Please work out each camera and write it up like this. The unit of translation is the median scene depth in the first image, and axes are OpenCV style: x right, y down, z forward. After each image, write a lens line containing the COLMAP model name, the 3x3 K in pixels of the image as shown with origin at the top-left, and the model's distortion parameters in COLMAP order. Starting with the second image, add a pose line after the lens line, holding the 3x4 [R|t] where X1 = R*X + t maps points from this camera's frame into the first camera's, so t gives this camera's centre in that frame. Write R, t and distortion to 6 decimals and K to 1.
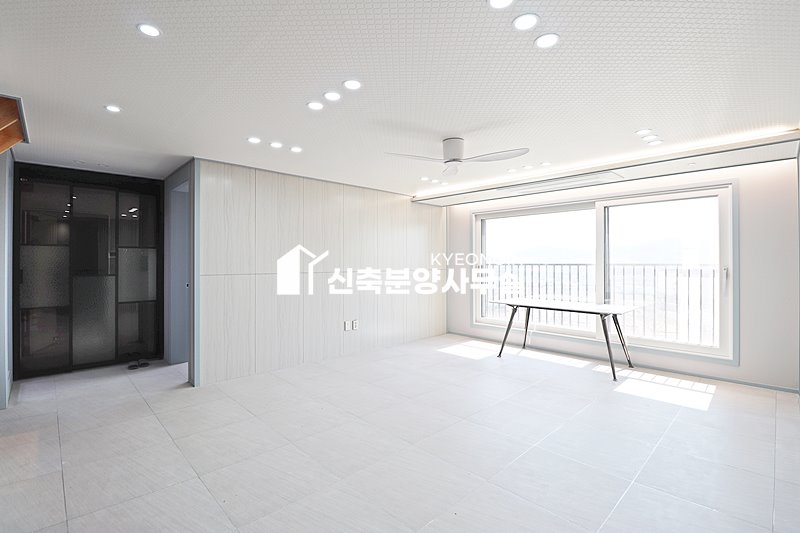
lens RADIAL K [[370.6, 0, 402.2], [0, 370.6, 261.4], [0, 0, 1]] dist [-0.005923, -0.008842]
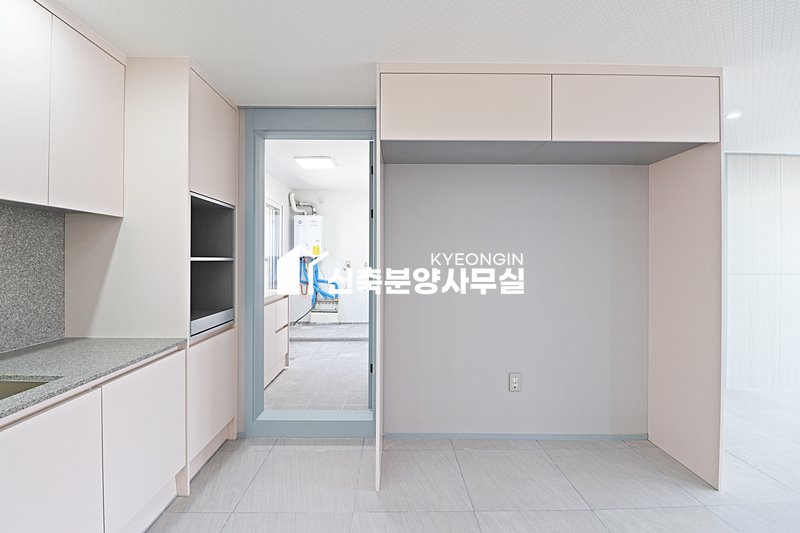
lens RADIAL K [[370.6, 0, 400.8], [0, 370.6, 259.4], [0, 0, 1]] dist [-0.005923, -0.008842]
pose [[0.735842, 0.004664, -0.677137, -0.443176], [-0.002152, 0.999987, 0.004550, -0.002701], [0.677149, -0.001891, 0.735843, -0.239016]]
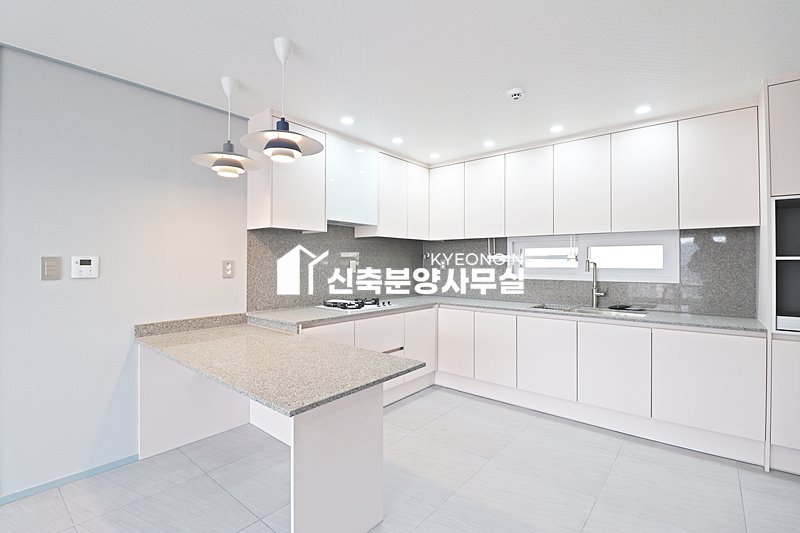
lens RADIAL K [[370.6, 0, 396.7], [0, 370.6, 259.0], [0, 0, 1]] dist [-0.005923, -0.008842]
pose [[-0.994433, -0.004056, -0.105297, -0.388958], [-0.002951, 0.999939, -0.010650, 0.006617], [0.105334, -0.010280, -0.994384, 0.328881]]
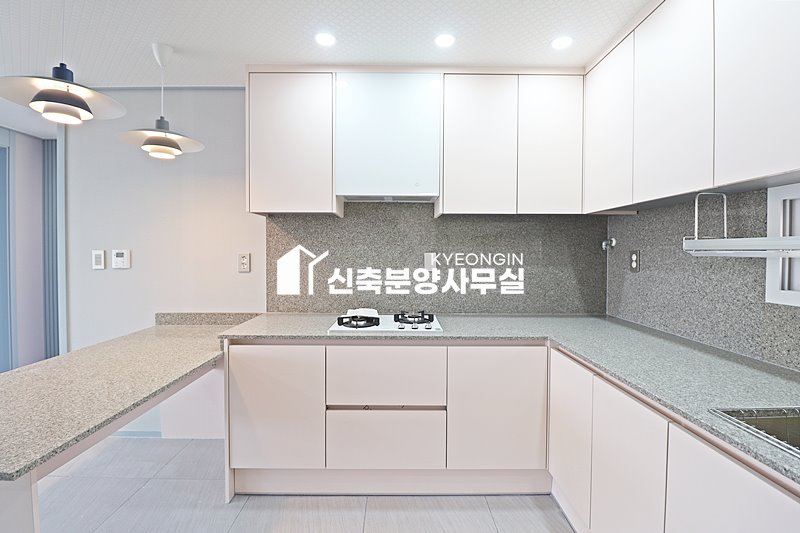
lens RADIAL K [[370.6, 0, 400.5], [0, 370.6, 261.7], [0, 0, 1]] dist [-0.005923, -0.008842]
pose [[-0.726297, -0.018628, 0.687129, -0.719648], [-0.006429, 0.999773, 0.020307, 0.003480], [-0.687351, 0.010331, -0.726252, -0.061734]]
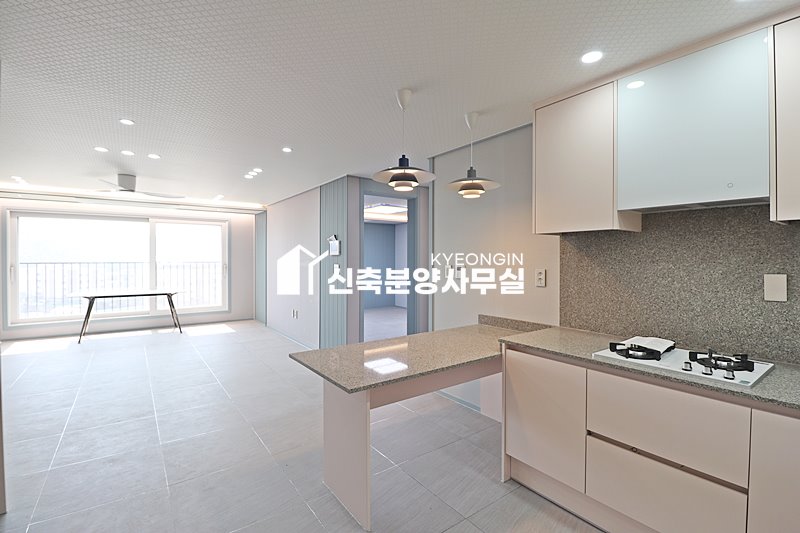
lens RADIAL K [[370.6, 0, 398.7], [0, 370.6, 262.1], [0, 0, 1]] dist [-0.005923, -0.008842]
pose [[0.137286, -0.008885, 0.990492, -0.803268], [-0.005715, 0.999936, 0.009762, -0.012844], [-0.990515, -0.007001, 0.137227, -0.152572]]
